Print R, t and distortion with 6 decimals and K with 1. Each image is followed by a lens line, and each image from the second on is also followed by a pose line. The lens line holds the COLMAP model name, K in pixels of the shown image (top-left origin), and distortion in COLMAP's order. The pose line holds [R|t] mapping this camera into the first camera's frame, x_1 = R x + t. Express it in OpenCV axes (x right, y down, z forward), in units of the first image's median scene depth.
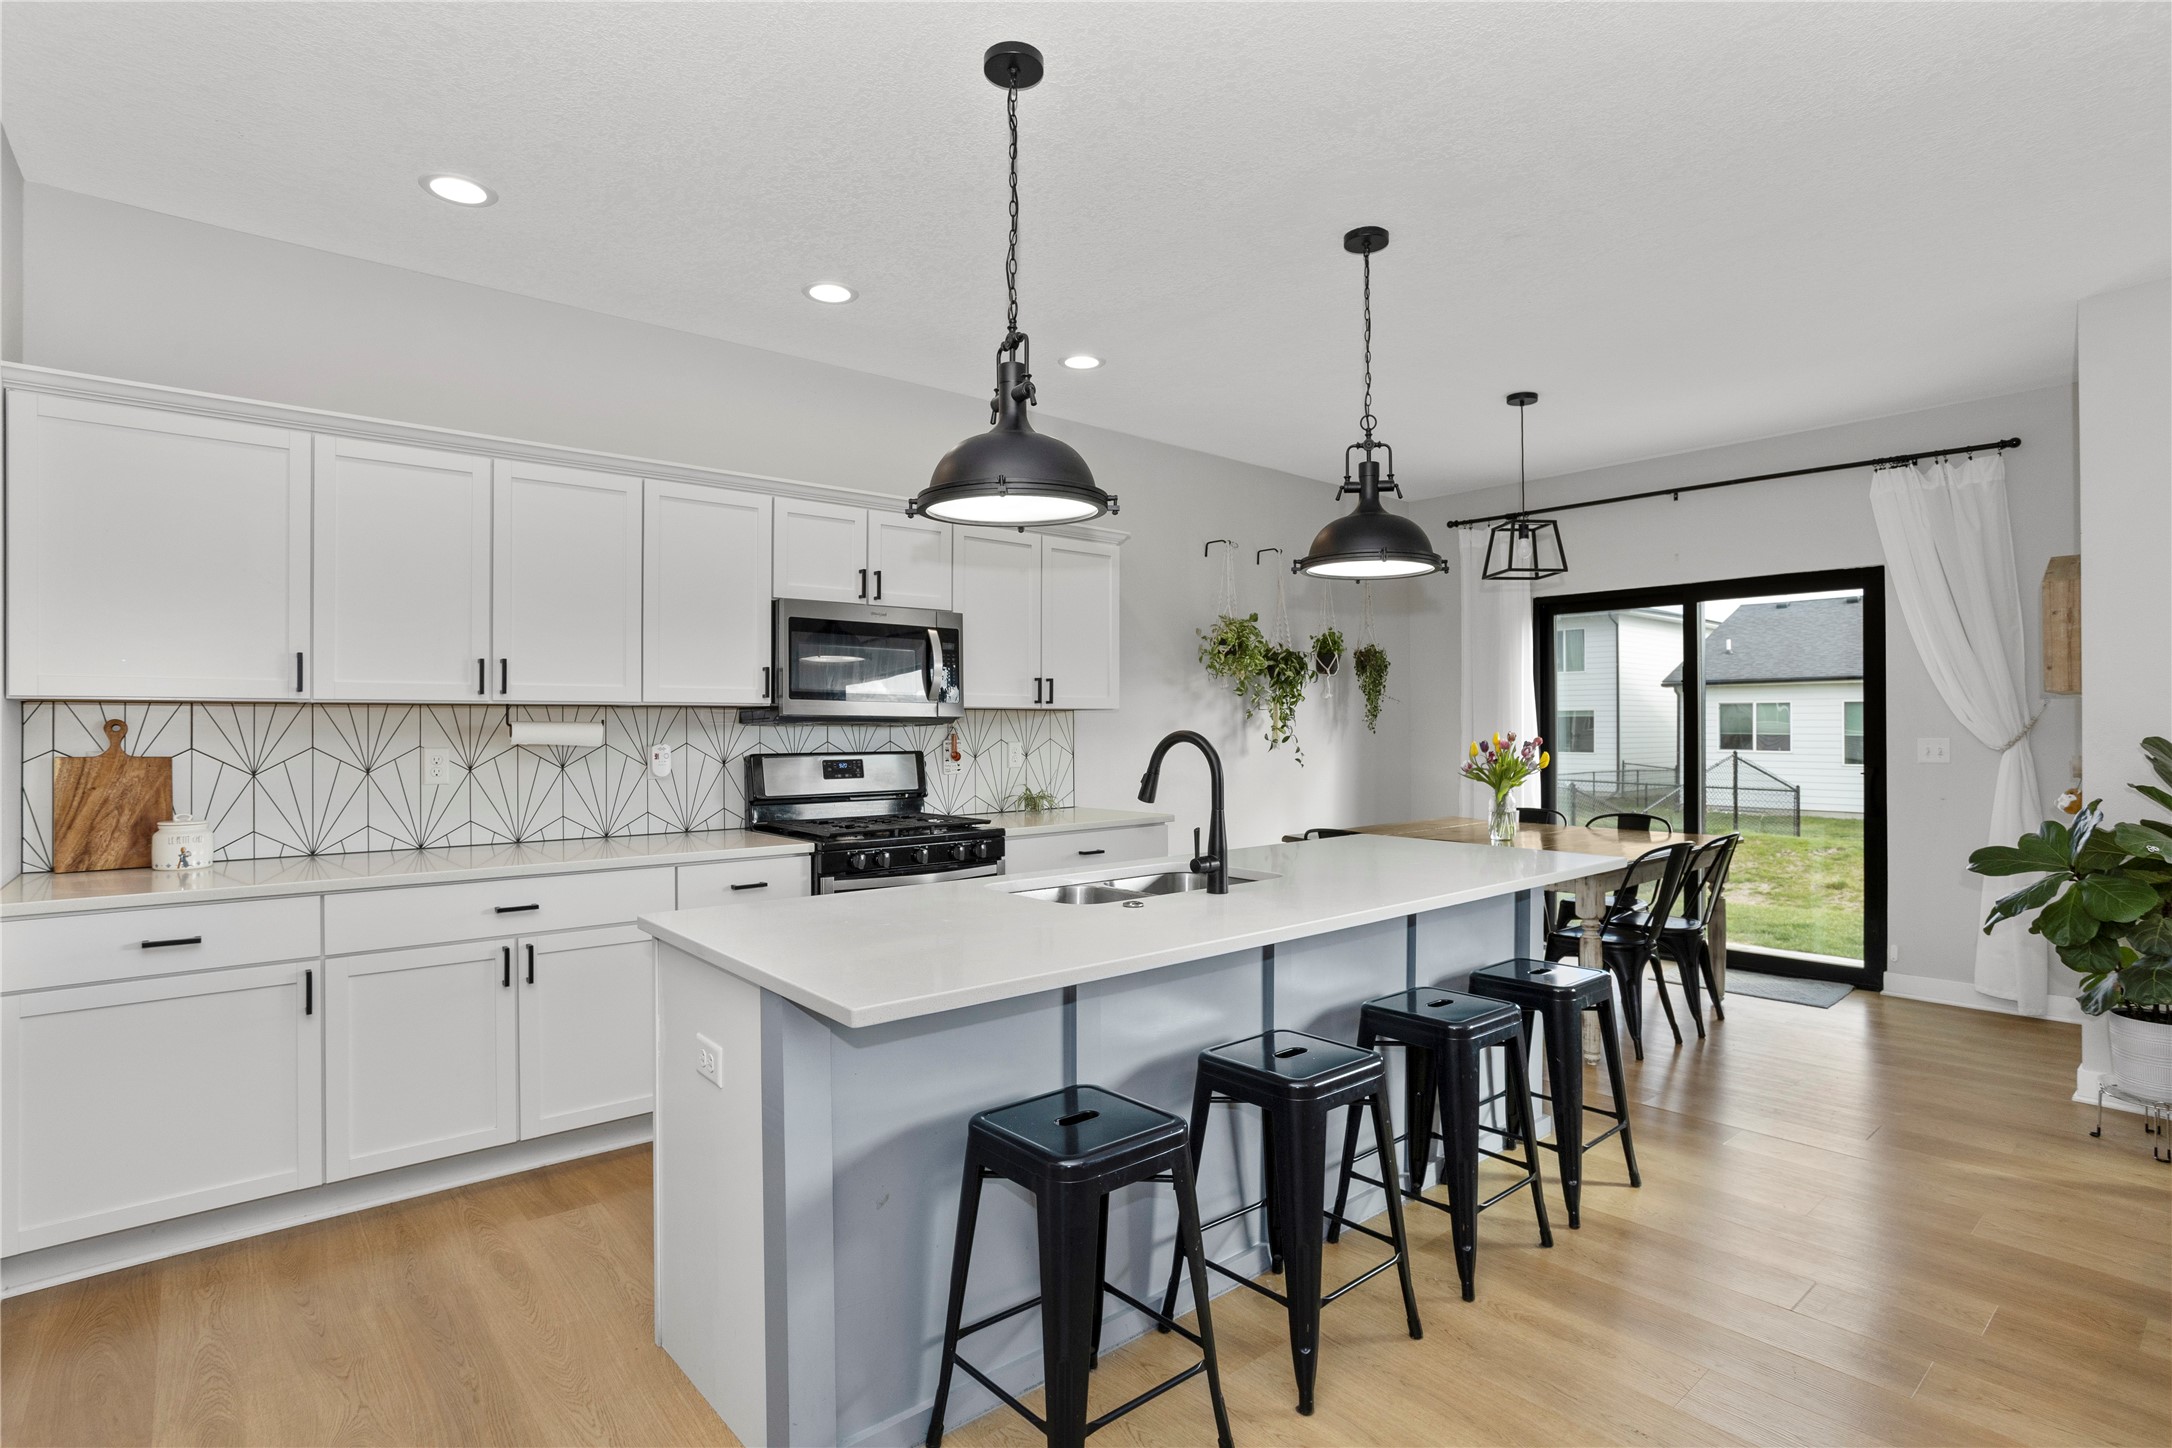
lens RADIAL K [[1085.7, 0, 1086.0], [0, 1085.7, 724.0], [0, 0, 1]] dist [-0.042538, 0.000794]
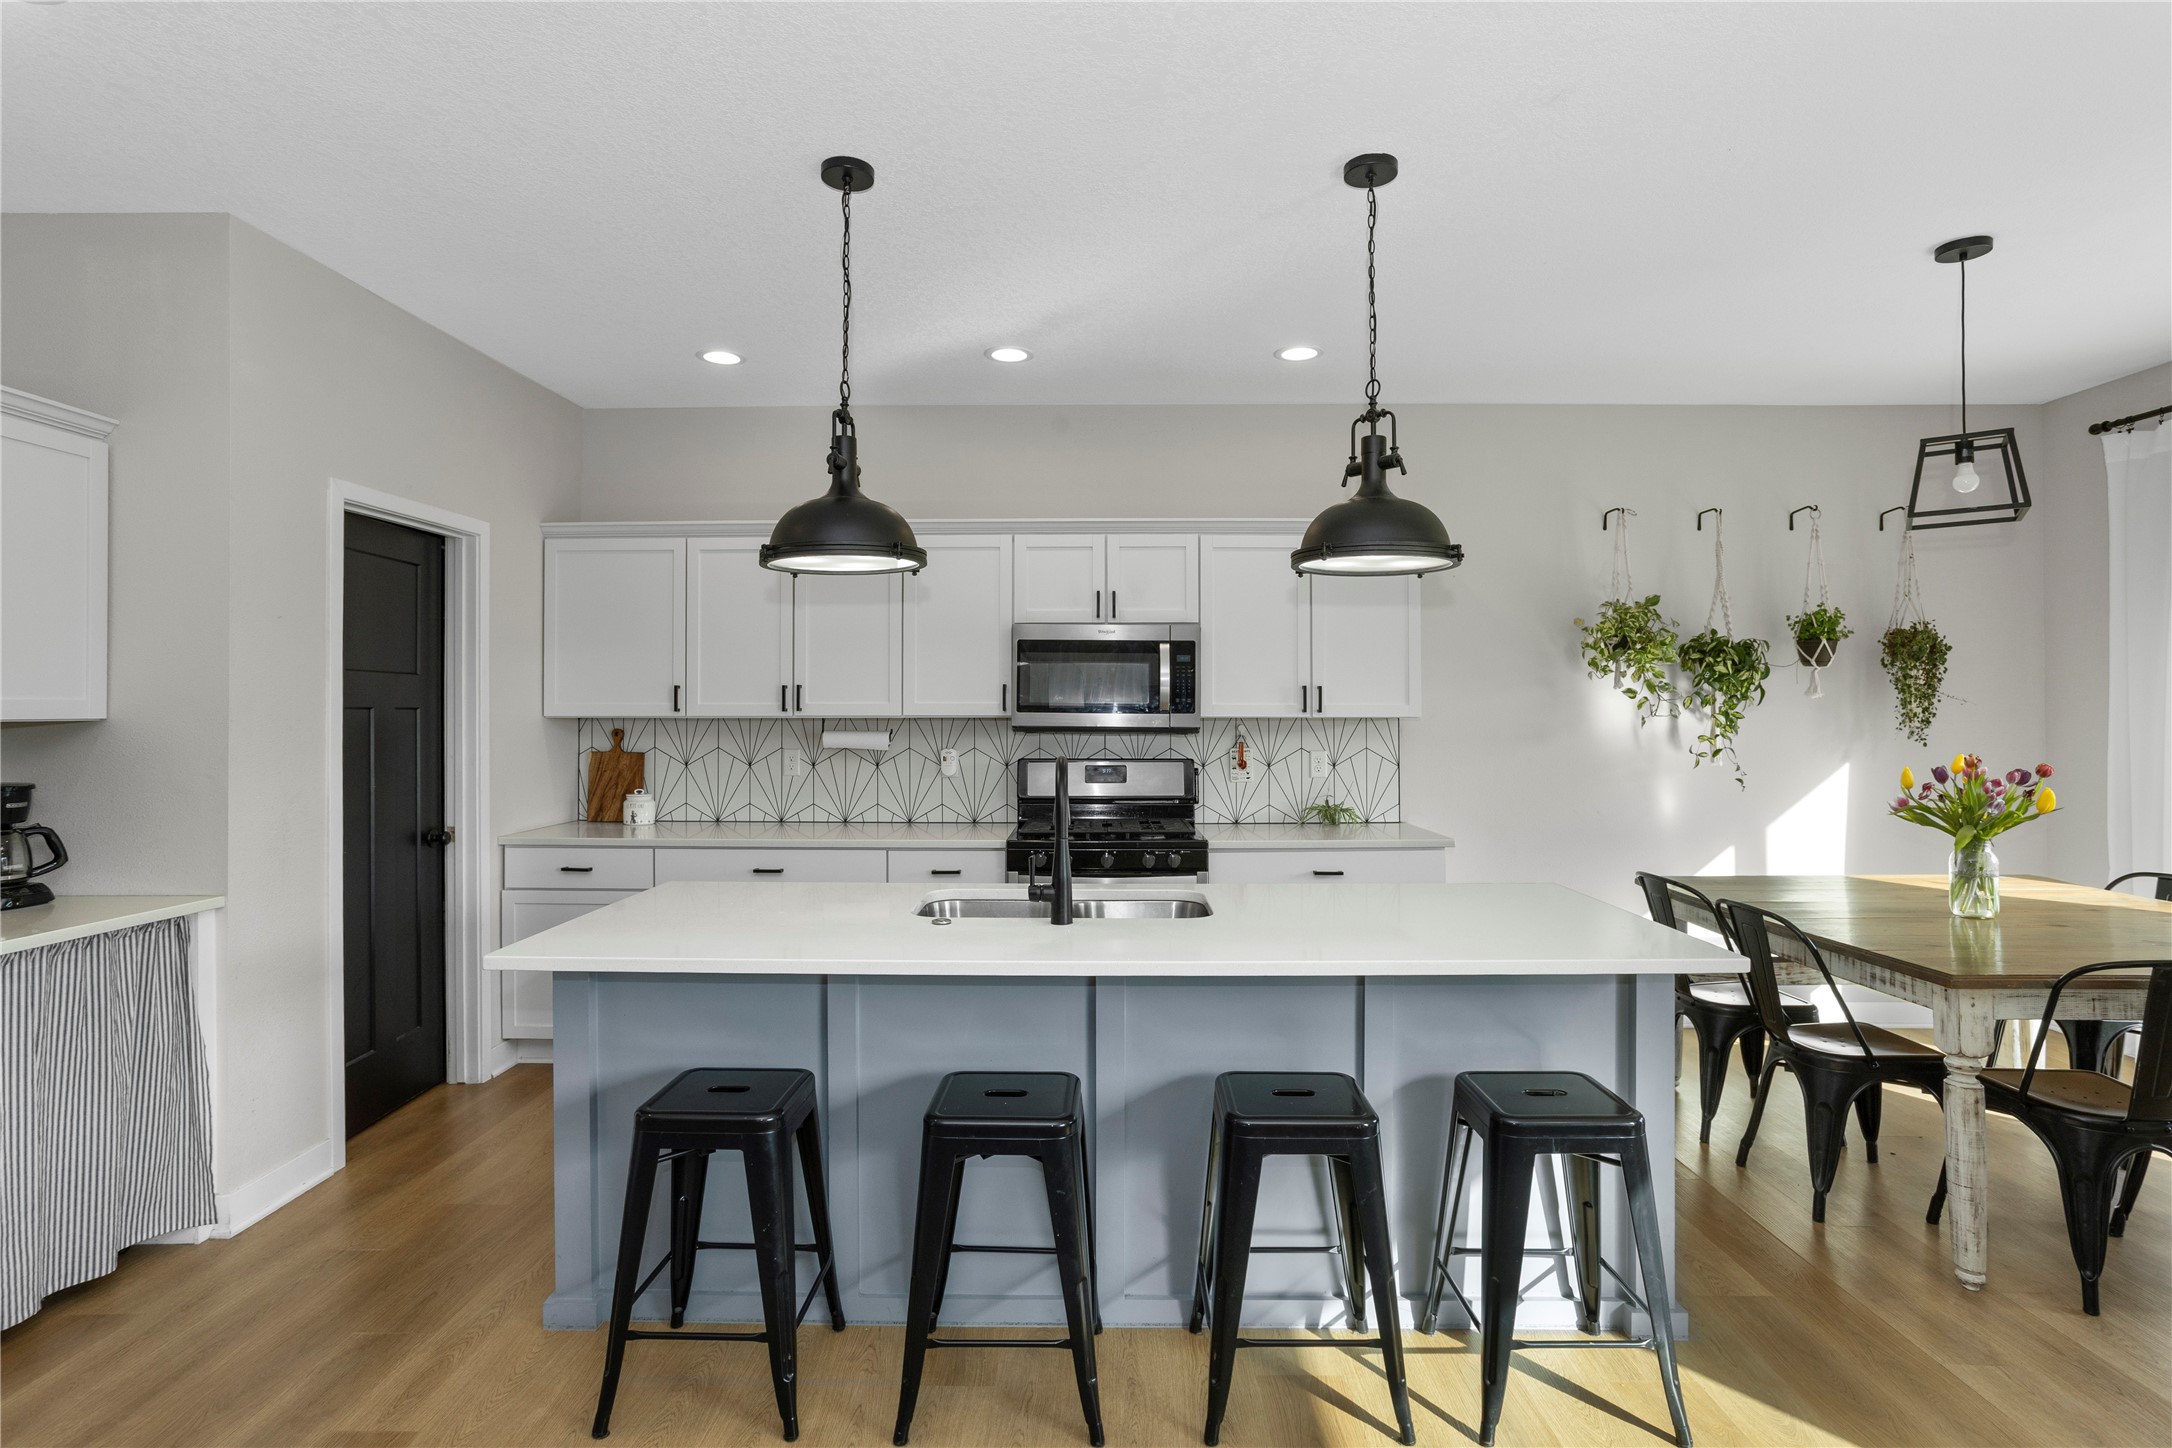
lens RADIAL K [[1080.9, 0, 1088.5], [0, 1080.9, 700.1], [0, 0, 1]] dist [-0.051177, 0.037274]
pose [[0.745793, -0.005984, -0.666150, 0.547573], [-0.000254, 0.999957, -0.009267, -0.025680], [0.666177, 0.007080, 0.745760, 0.198080]]
